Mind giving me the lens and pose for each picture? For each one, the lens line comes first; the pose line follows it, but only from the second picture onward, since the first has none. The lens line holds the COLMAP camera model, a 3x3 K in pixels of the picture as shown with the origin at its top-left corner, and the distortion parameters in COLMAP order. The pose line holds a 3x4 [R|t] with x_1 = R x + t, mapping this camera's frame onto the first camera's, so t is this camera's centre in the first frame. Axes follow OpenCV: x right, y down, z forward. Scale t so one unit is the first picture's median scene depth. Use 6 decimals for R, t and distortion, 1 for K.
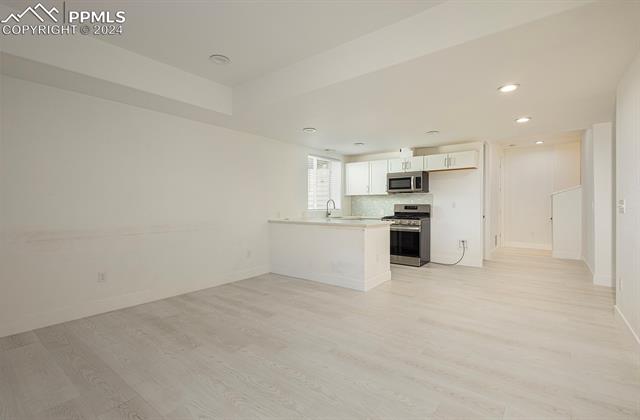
lens RADIAL K [[292.8, 0, 318.4], [0, 292.8, 207.5], [0, 0, 1]] dist [0.001356, 0.000017]
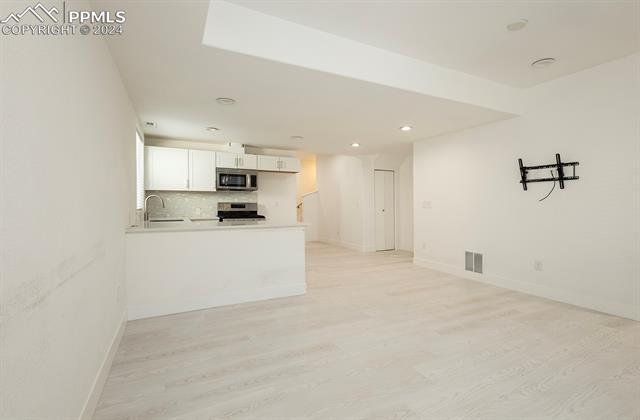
lens RADIAL K [[295.1, 0, 319.2], [0, 295.1, 202.1], [0, 0, 1]] dist [-0.000022, 0.000035]
pose [[0.415834, 0.008670, 0.909399, -0.459518], [0.003547, 0.999931, -0.011155, -0.000746], [-0.909433, 0.007864, 0.415775, 0.364444]]
